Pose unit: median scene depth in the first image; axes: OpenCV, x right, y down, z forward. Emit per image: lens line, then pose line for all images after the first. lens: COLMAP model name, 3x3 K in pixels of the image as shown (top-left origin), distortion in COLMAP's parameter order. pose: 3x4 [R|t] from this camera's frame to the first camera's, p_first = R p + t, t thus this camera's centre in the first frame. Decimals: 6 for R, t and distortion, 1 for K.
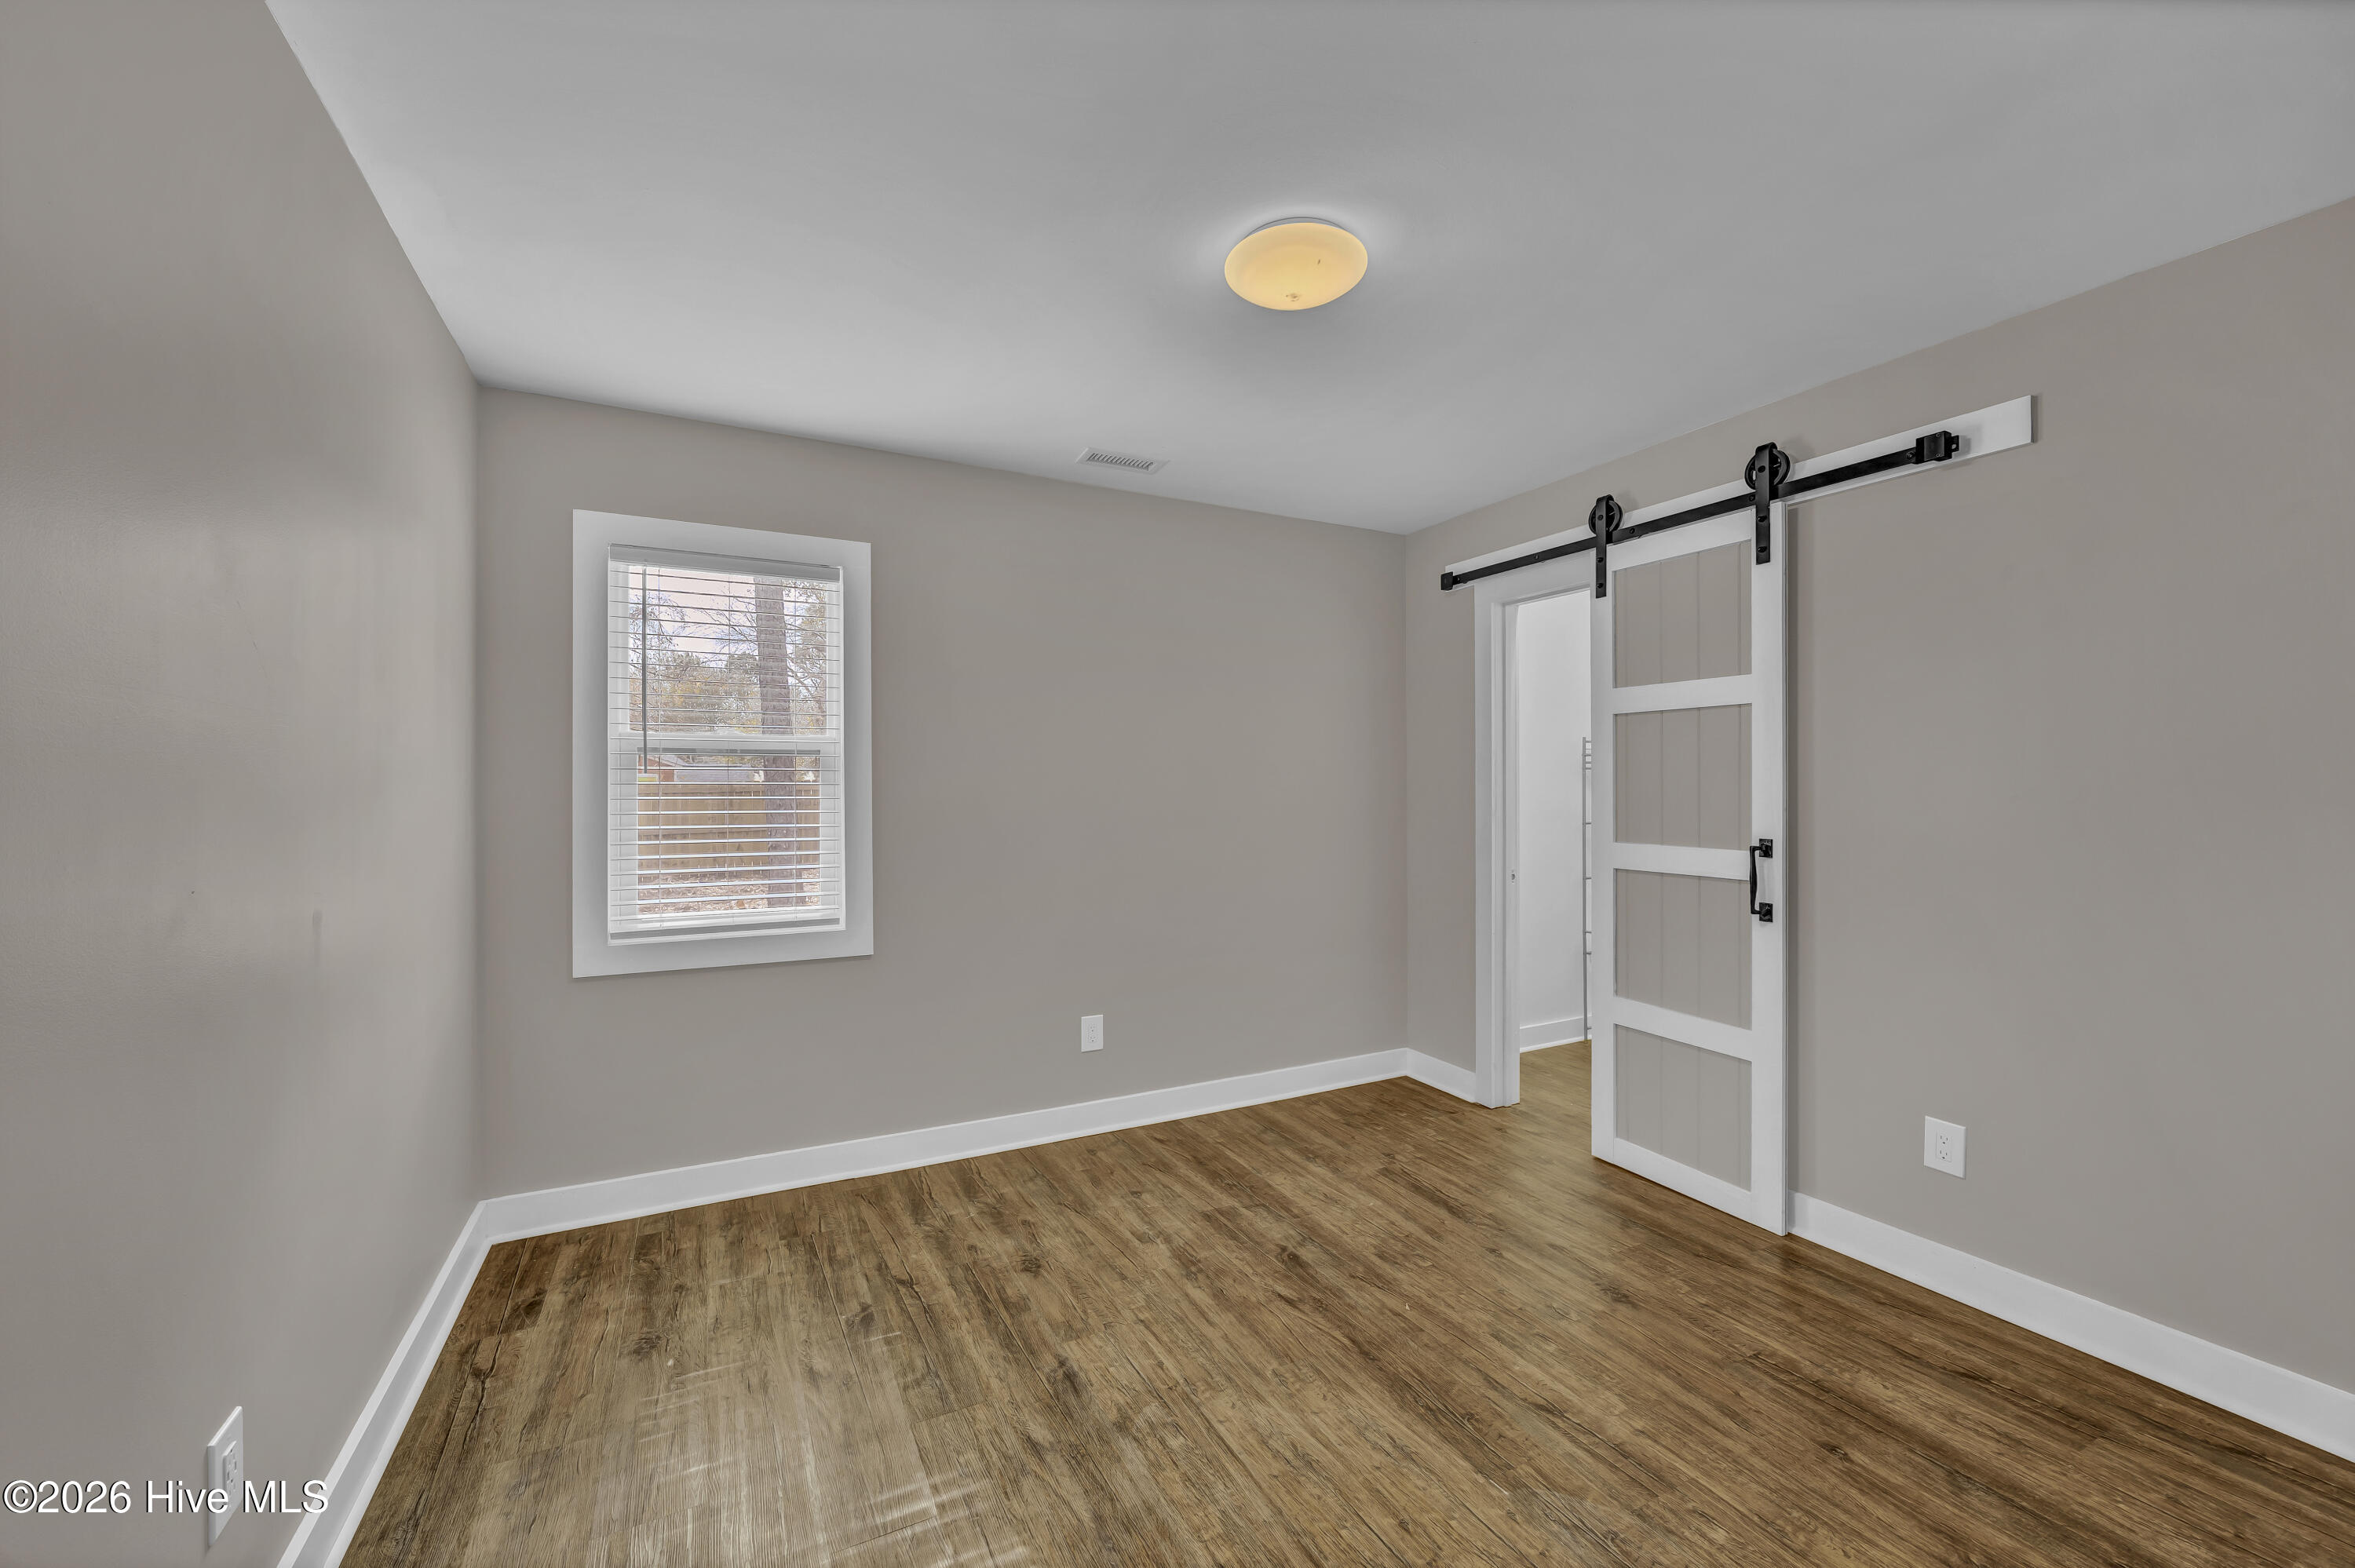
lens RADIAL K [[915.2, 0, 1190.8], [0, 915.2, 788.5], [0, 0, 1]] dist [-0.003518, -0.000353]
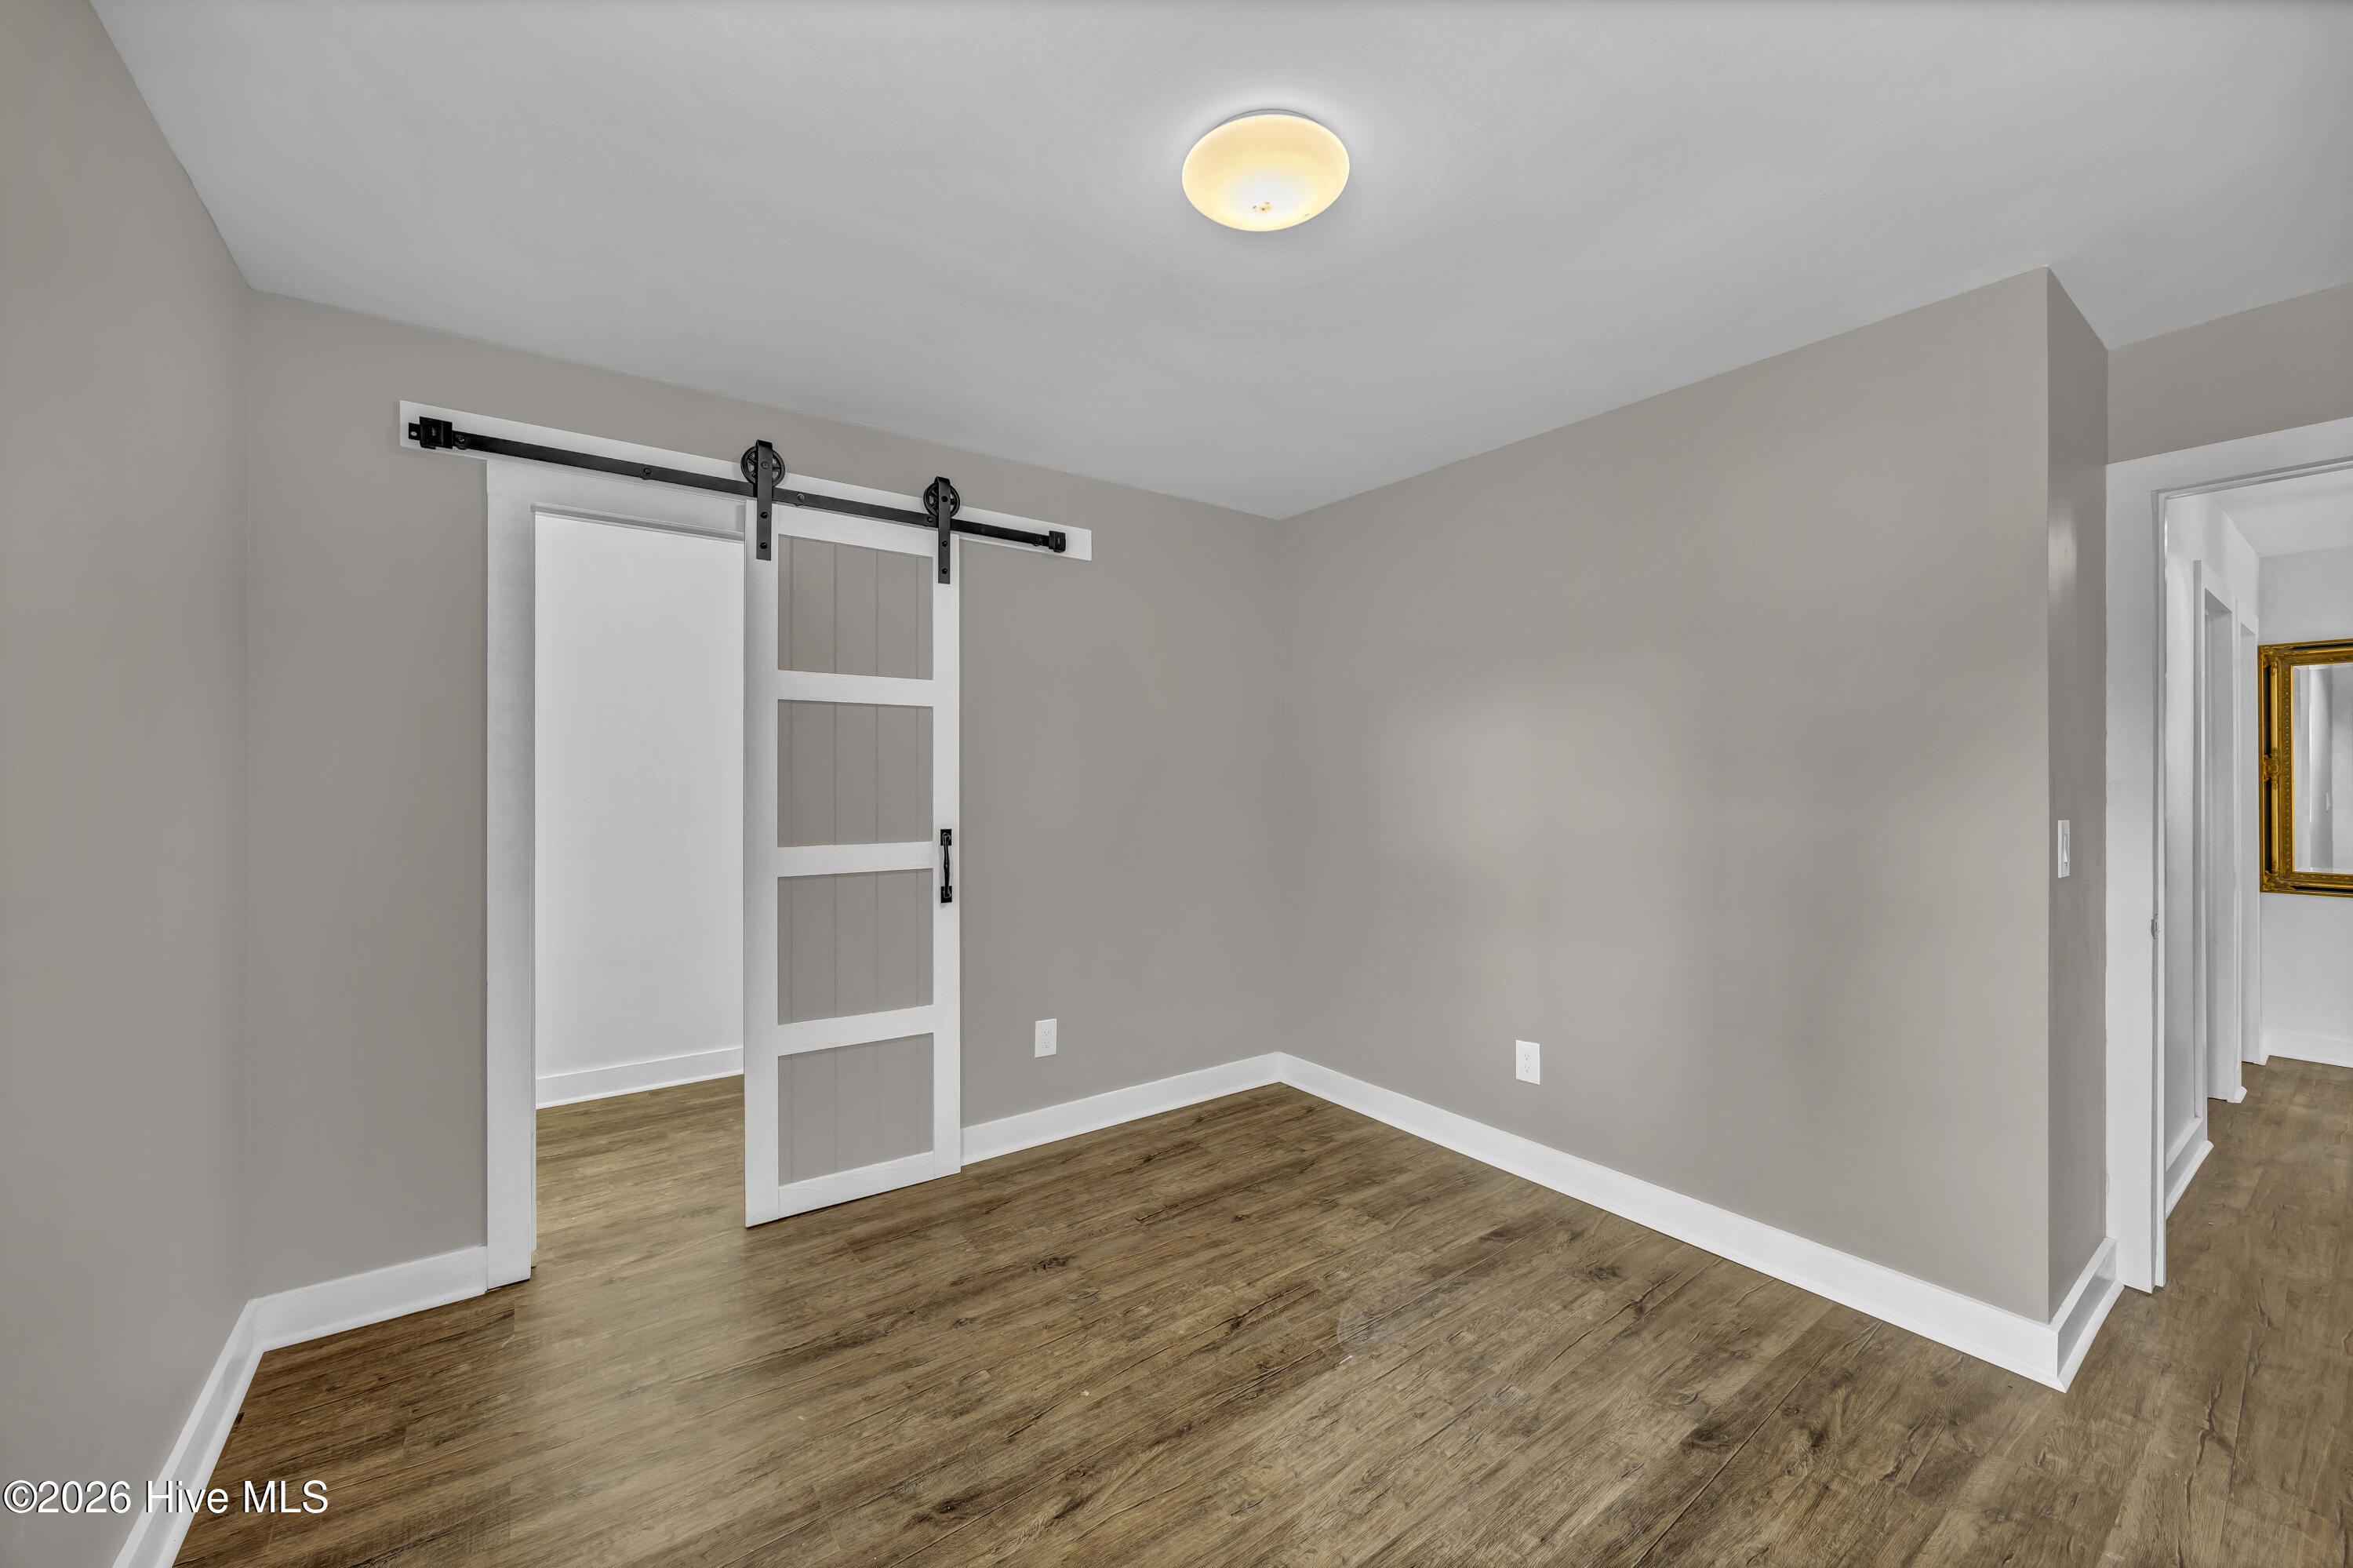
lens RADIAL K [[914.6, 0, 1169.4], [0, 914.6, 787.3], [0, 0, 1]] dist [-0.003518, -0.000353]
pose [[-0.143447, -0.007722, 0.989628, -0.540911], [0.003267, 0.999960, 0.008276, -0.005346], [-0.989653, 0.004421, -0.143416, 0.917838]]
